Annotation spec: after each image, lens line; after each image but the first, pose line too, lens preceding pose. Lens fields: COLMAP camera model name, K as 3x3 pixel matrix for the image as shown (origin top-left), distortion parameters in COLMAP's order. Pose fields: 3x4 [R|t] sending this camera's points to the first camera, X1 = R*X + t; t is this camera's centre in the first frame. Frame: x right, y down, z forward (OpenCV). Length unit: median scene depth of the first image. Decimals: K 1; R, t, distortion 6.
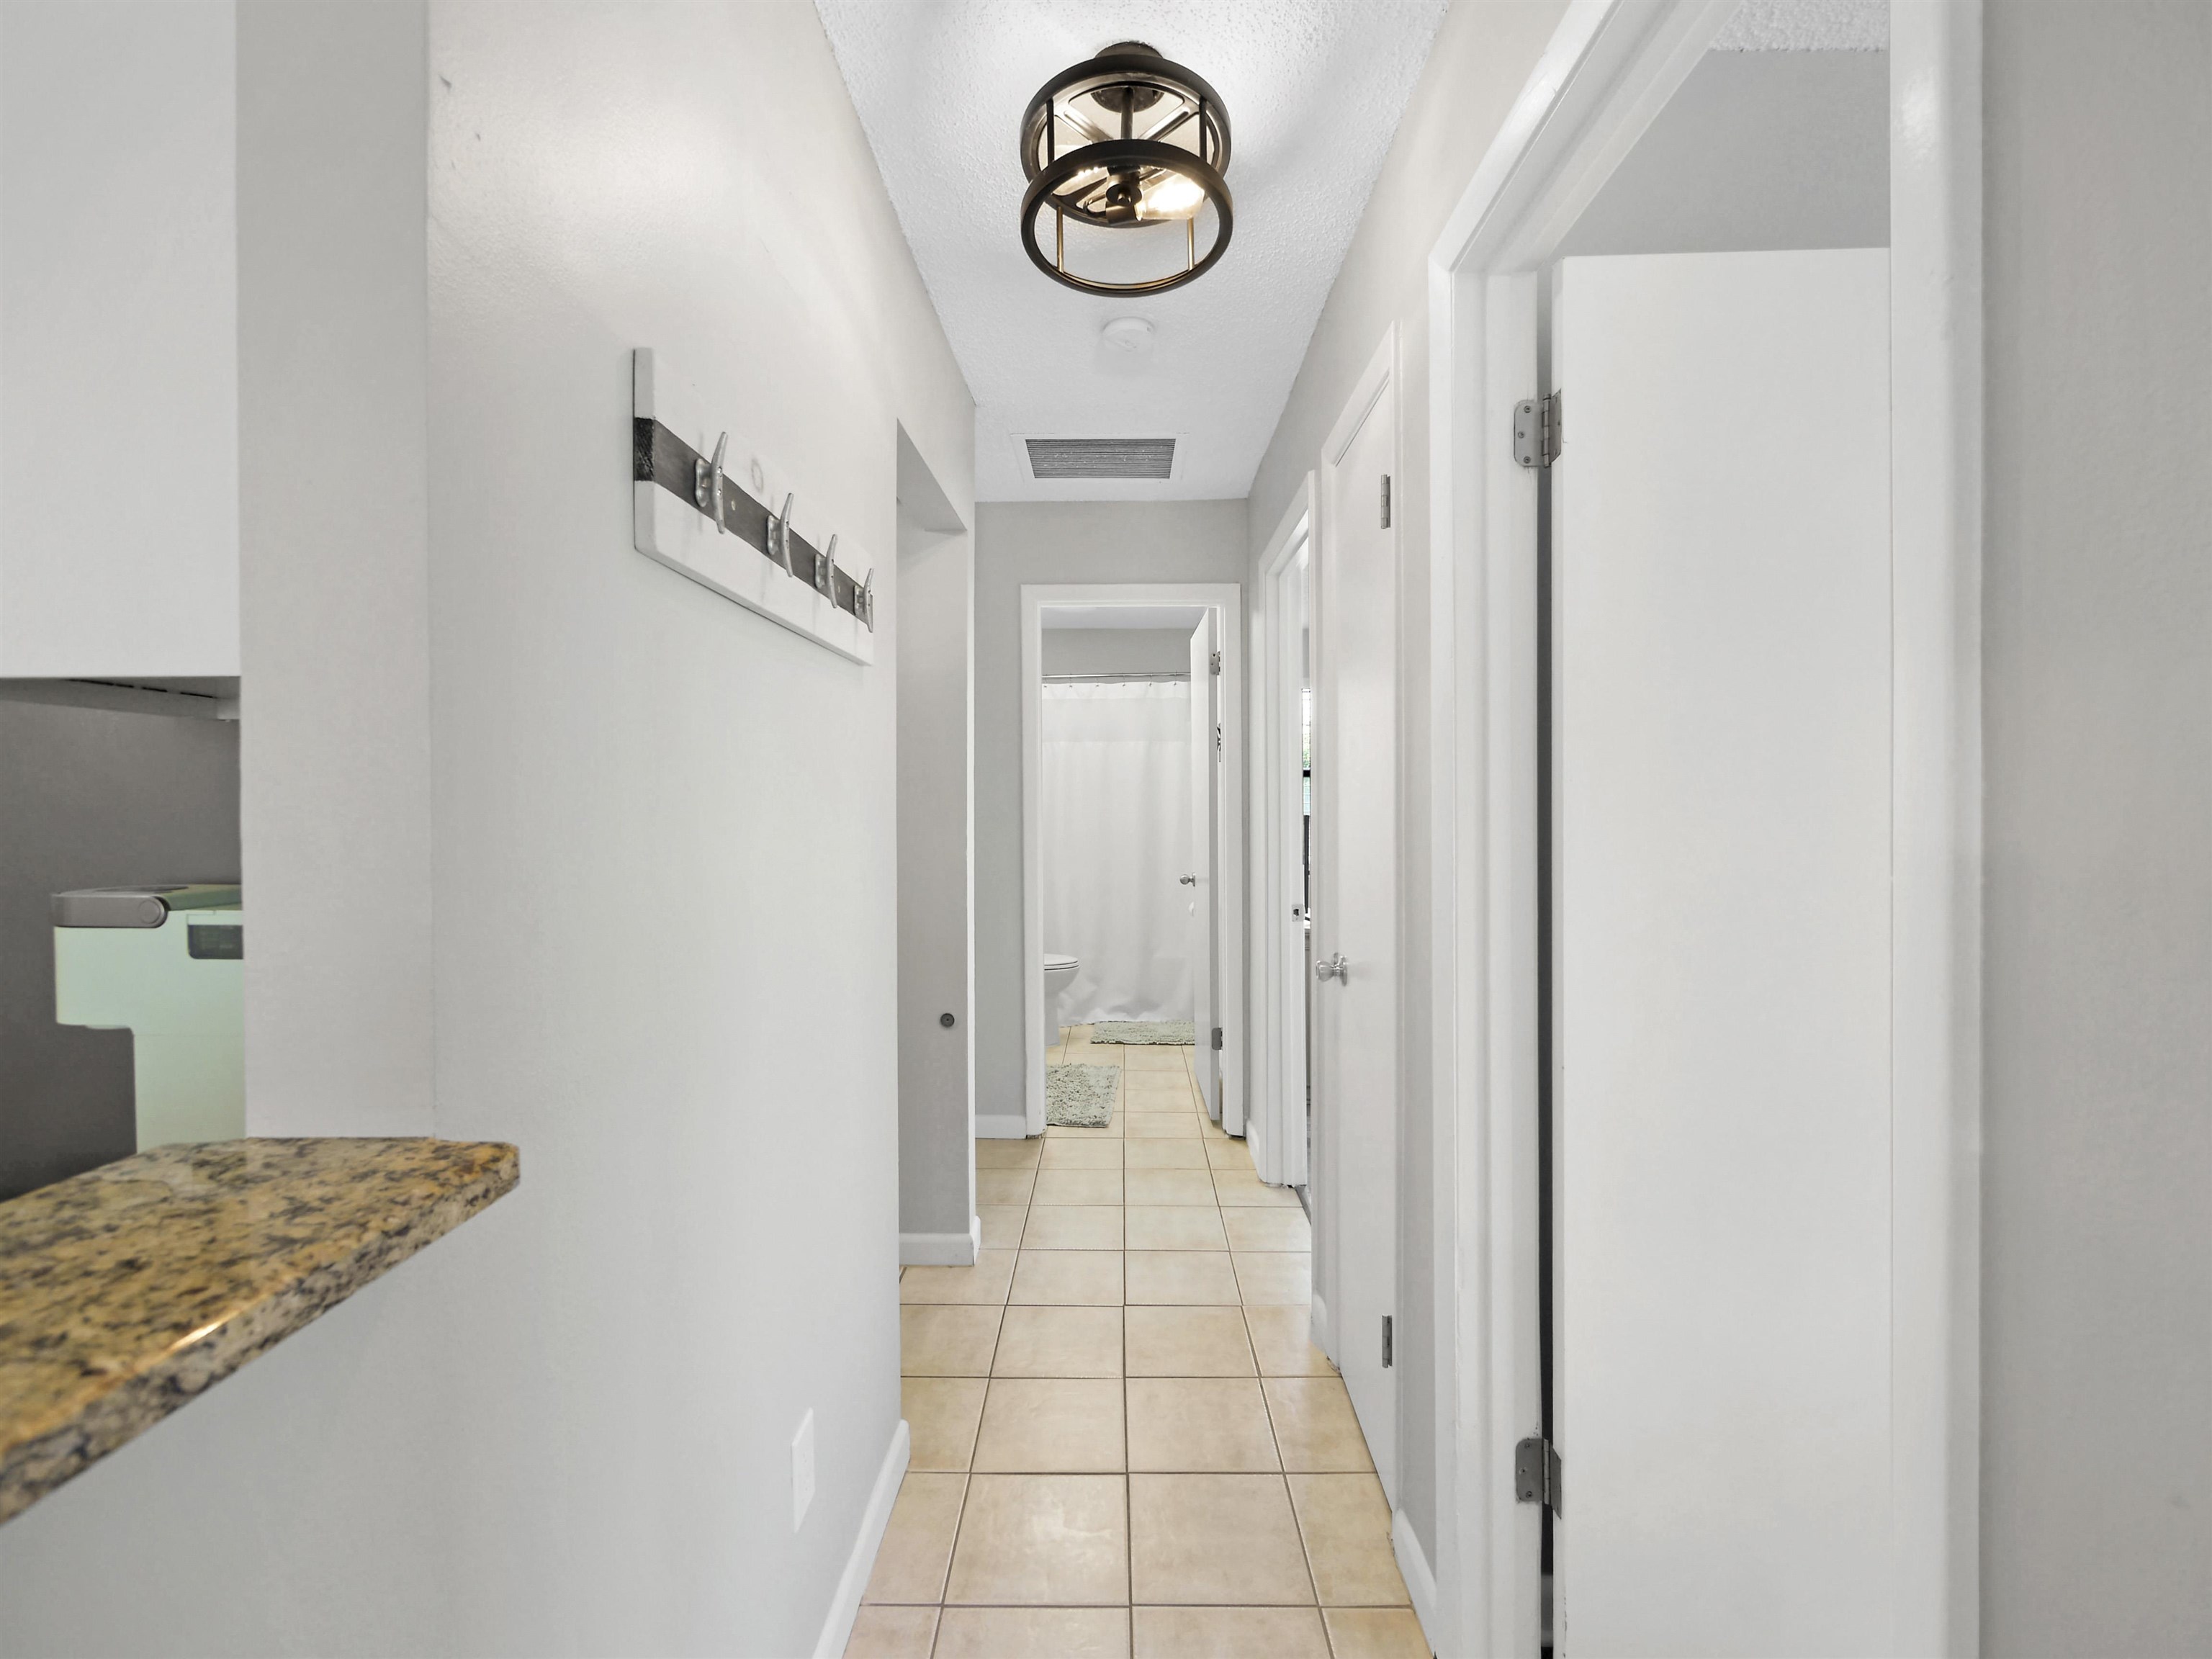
lens RADIAL K [[934.4, 0, 1112.2], [0, 934.4, 826.4], [0, 0, 1]] dist [-0.004246, -0.001301]
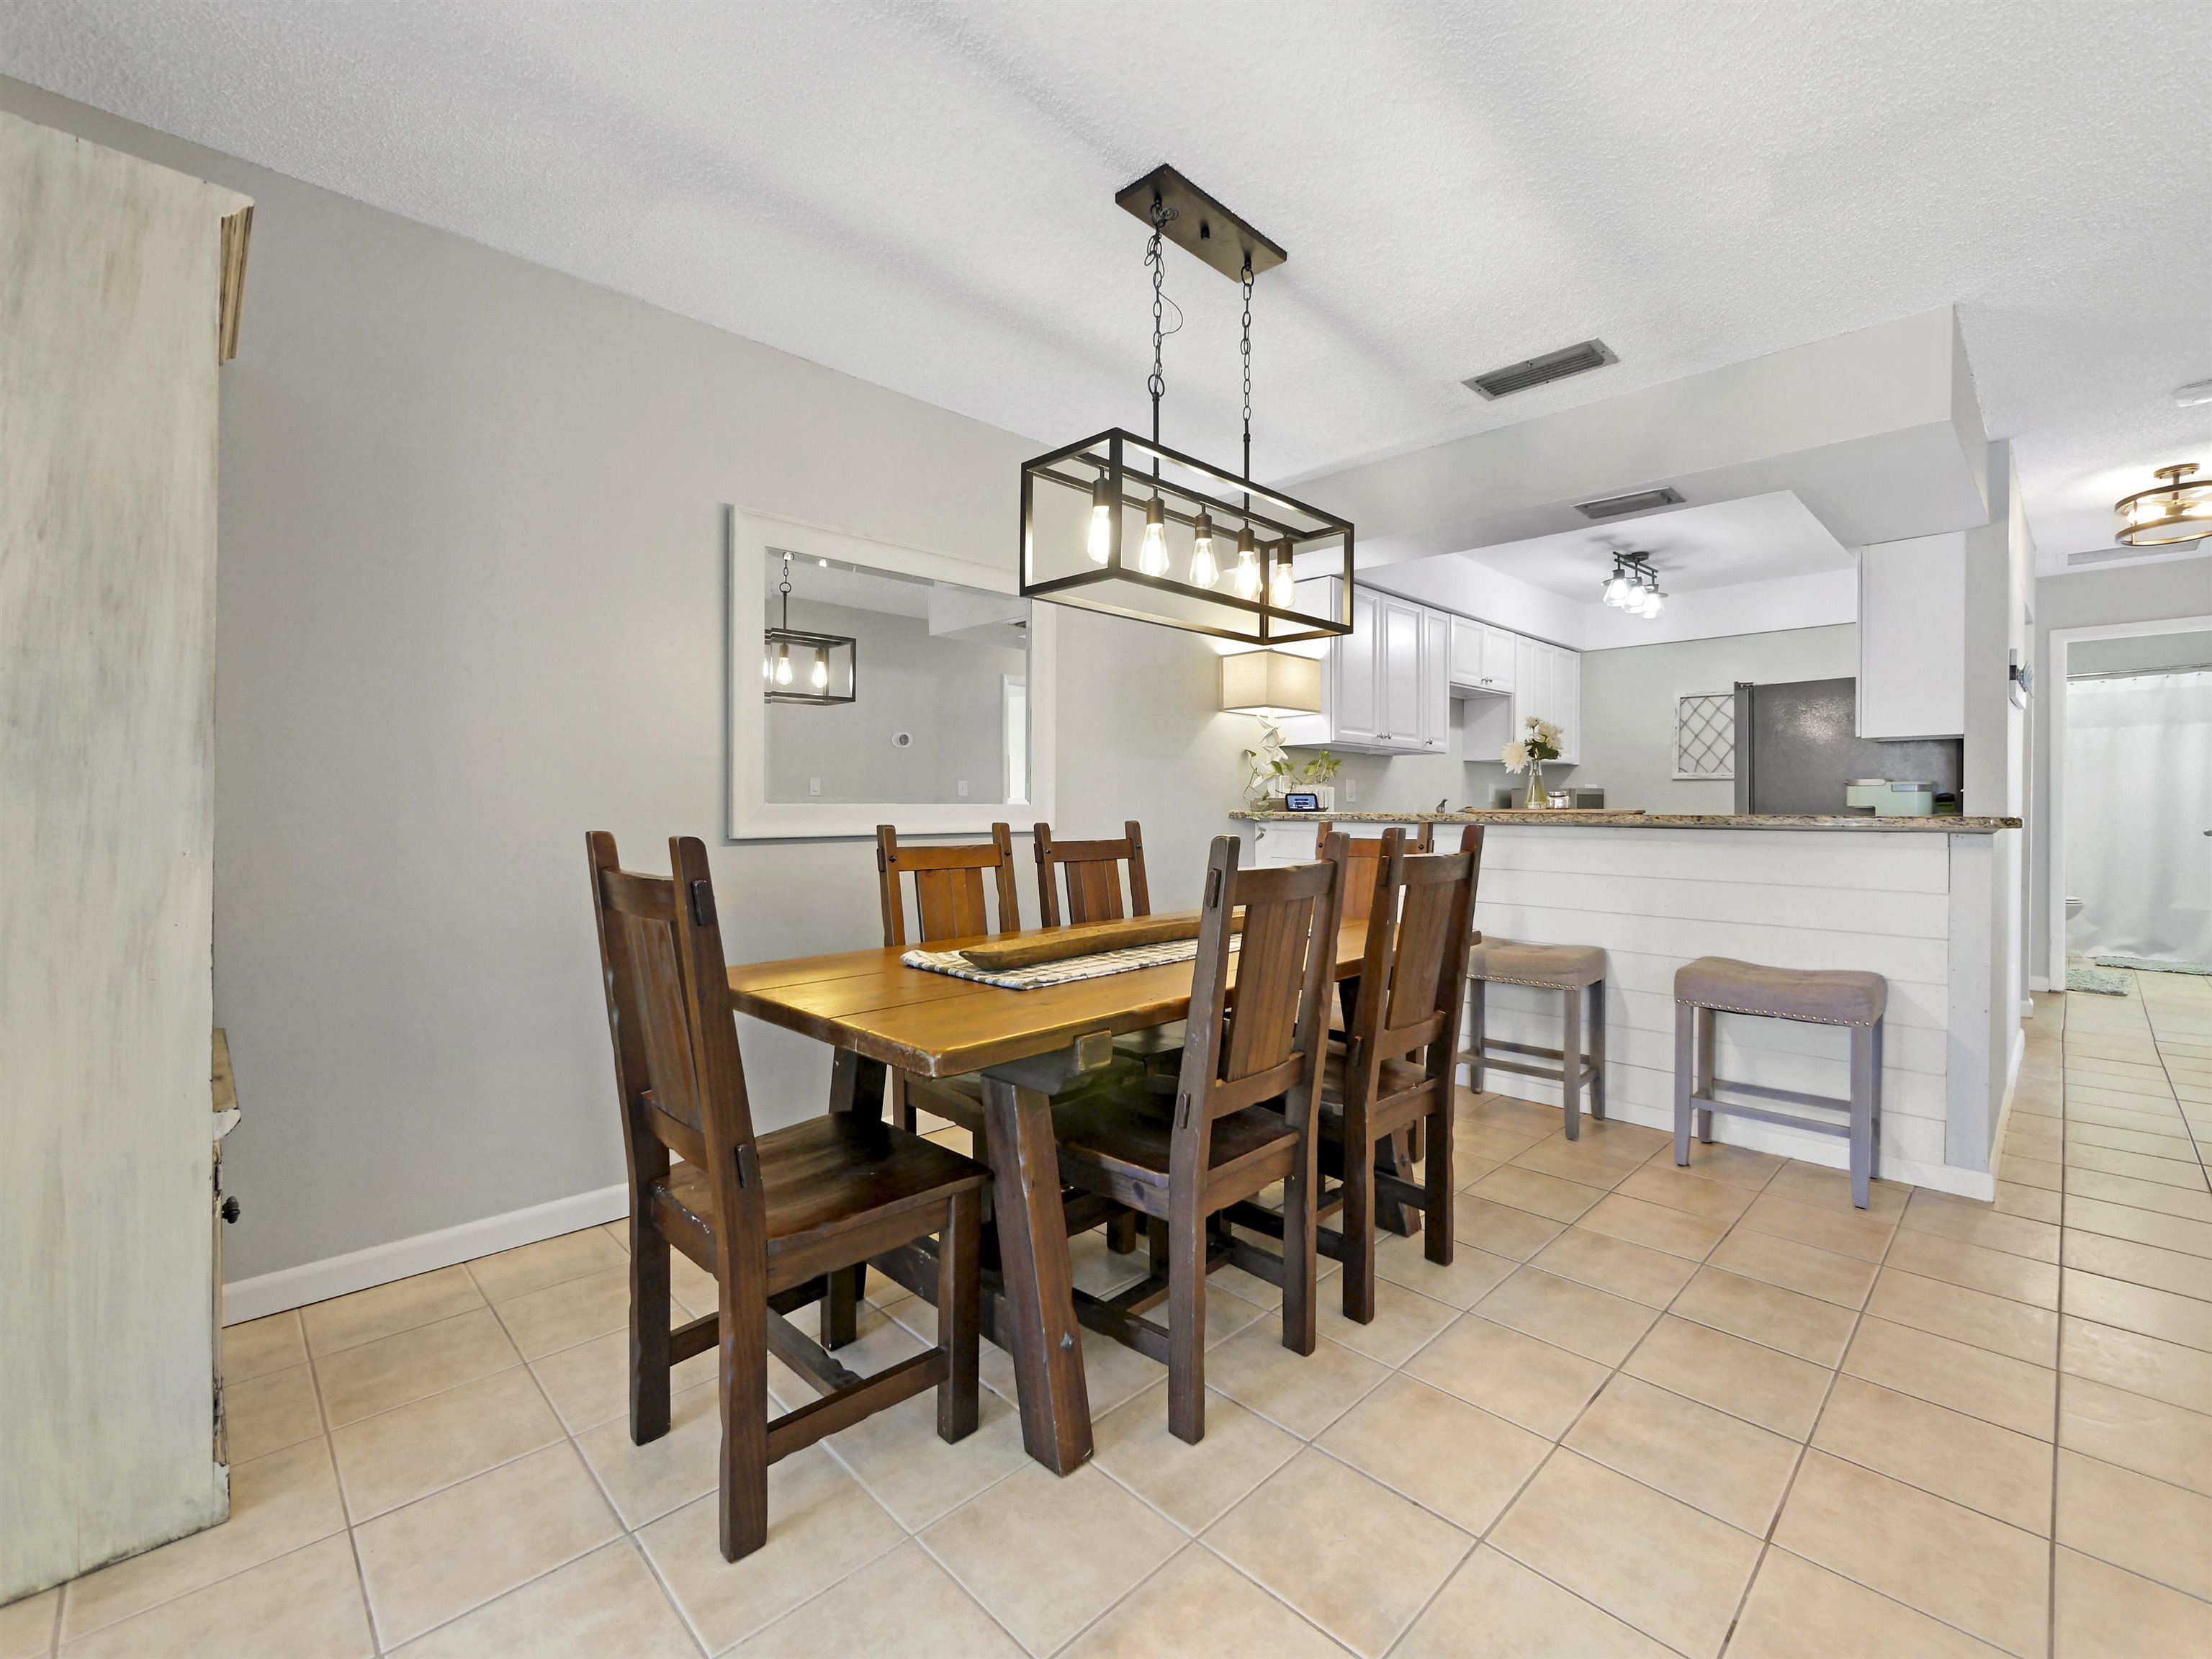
lens RADIAL K [[934.4, 0, 1125.4], [0, 934.4, 814.3], [0, 0, 1]] dist [-0.004246, -0.001301]
pose [[0.705291, 0.008415, -0.708868, -0.090745], [-0.017889, 0.999822, -0.005930, 0.086119], [0.708692, 0.016863, 0.705317, -1.245612]]
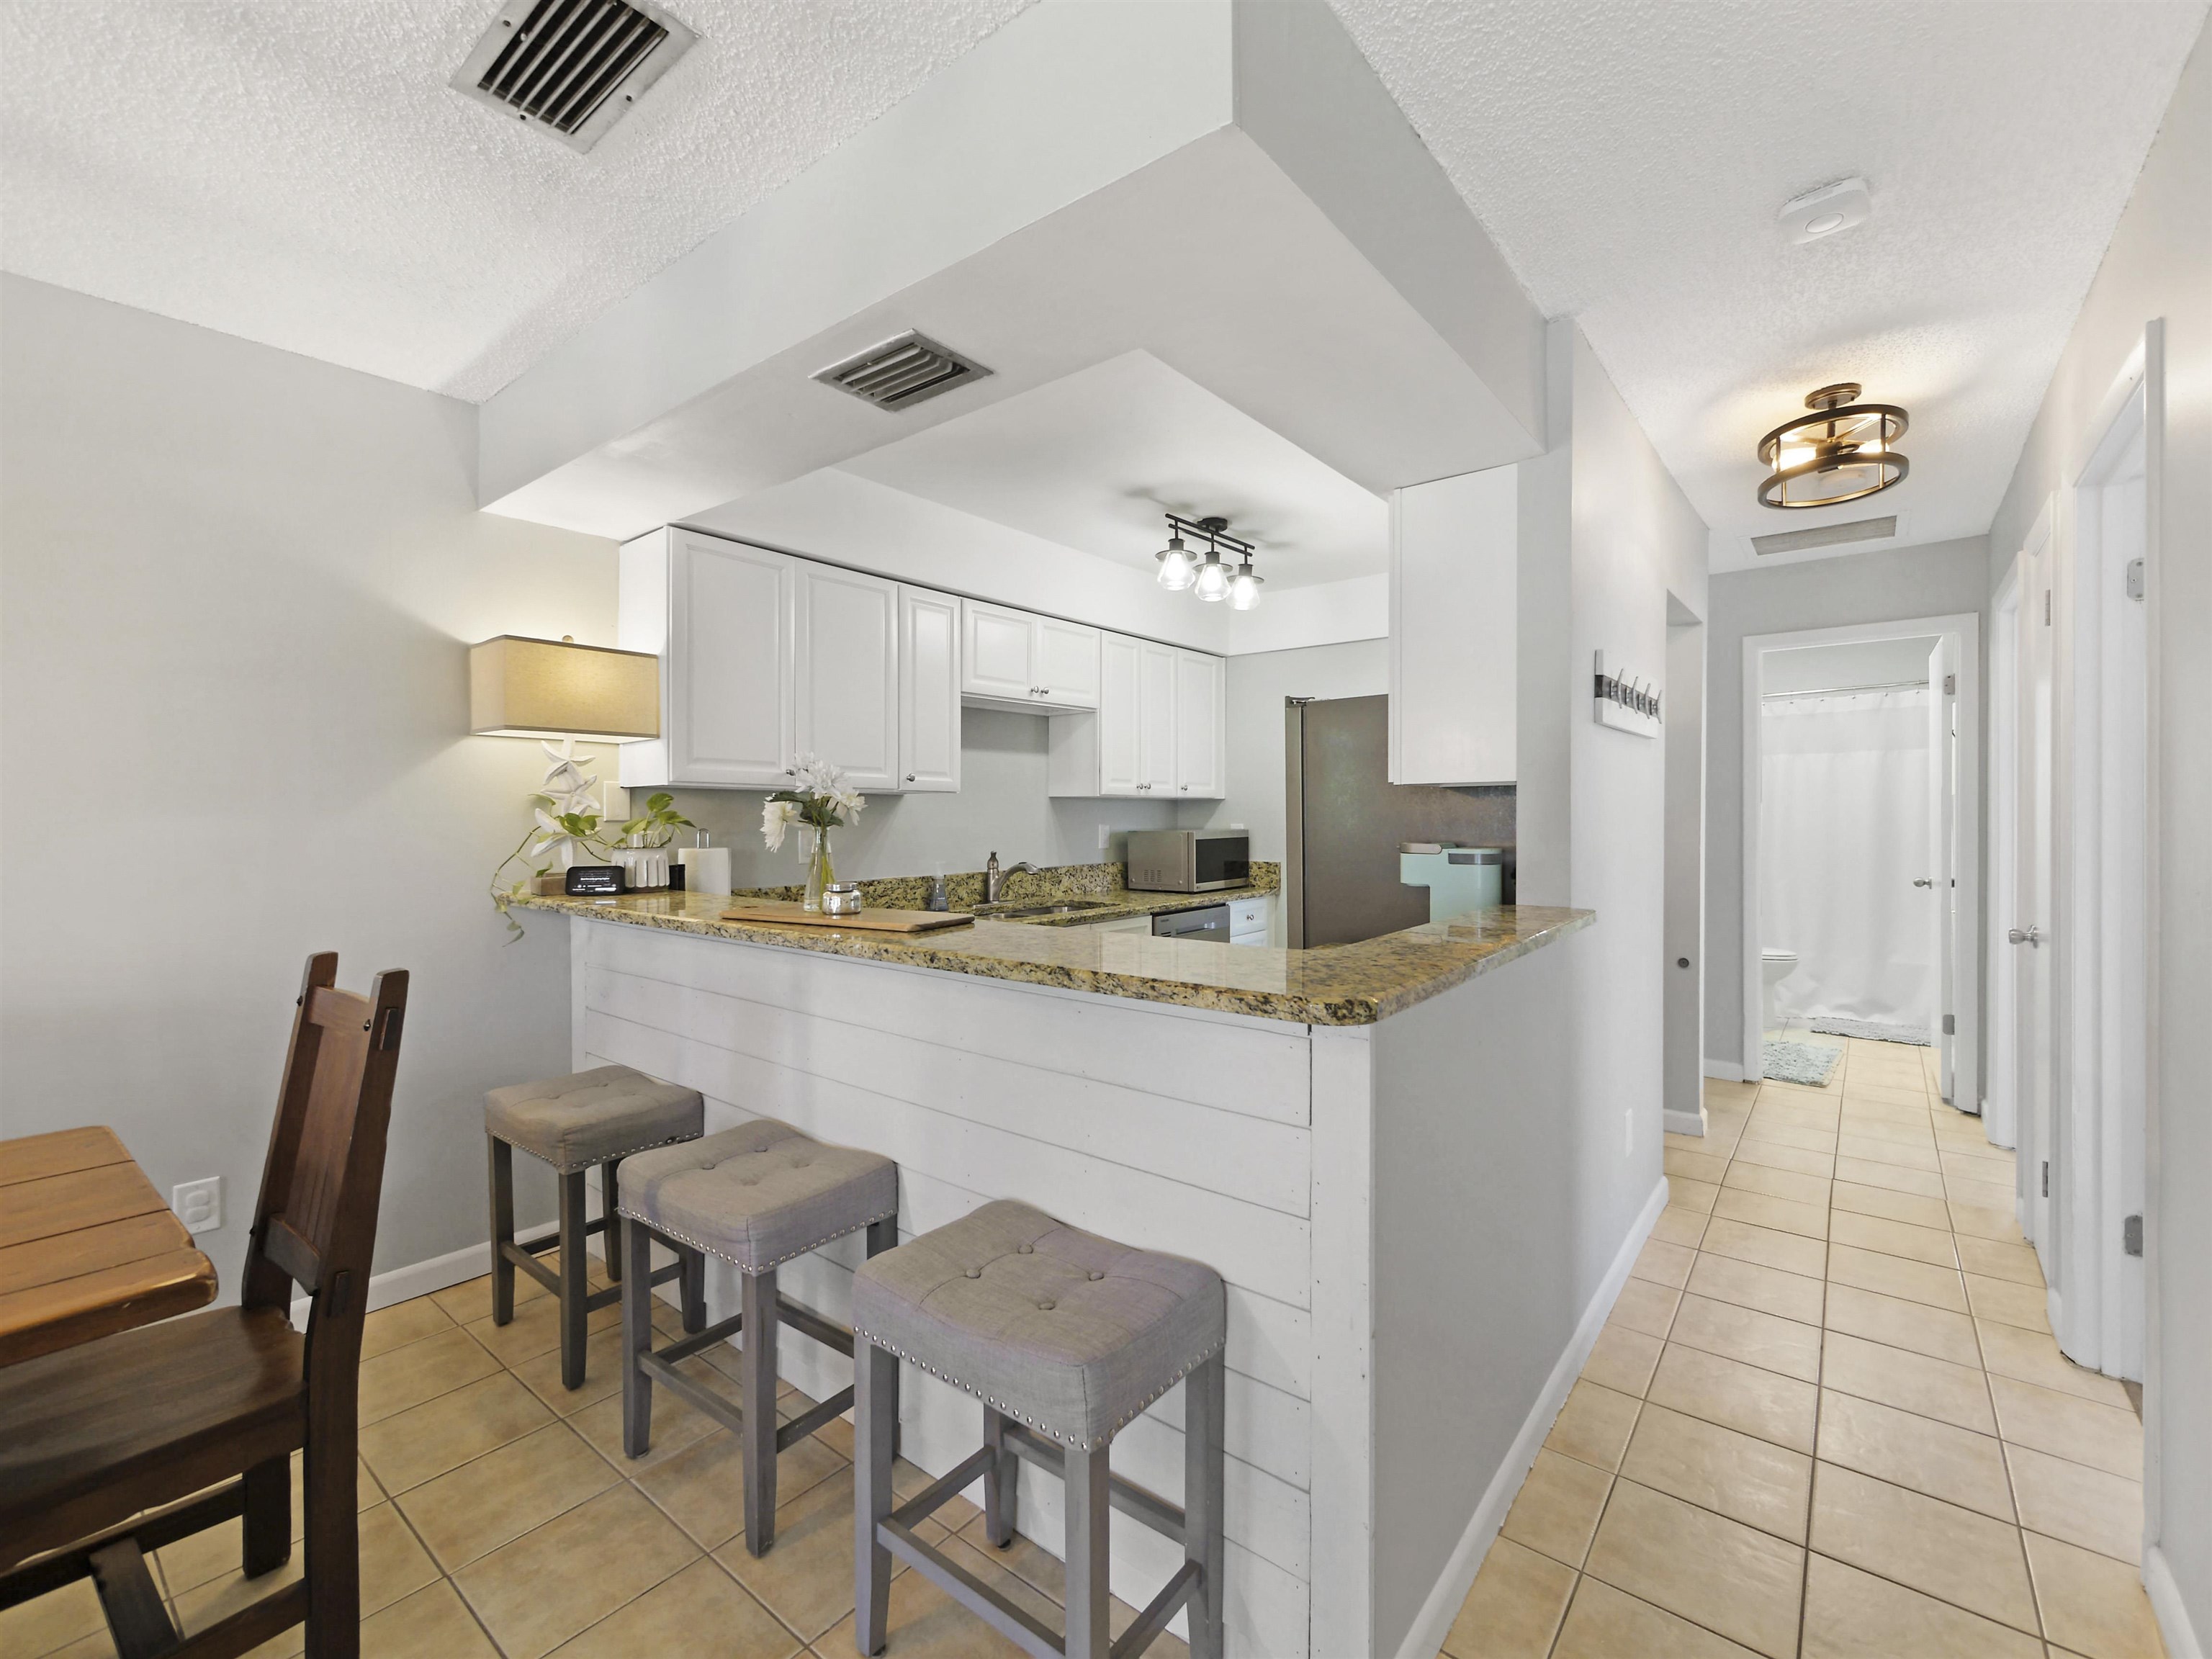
lens RADIAL K [[934.4, 0, 1126.0], [0, 934.4, 827.4], [0, 0, 1]] dist [-0.004246, -0.001301]
pose [[0.786932, 0.006429, -0.617007, 0.026308], [-0.011426, 0.999926, -0.004154, 0.010292], [0.616934, 0.010319, 0.786947, -0.527182]]
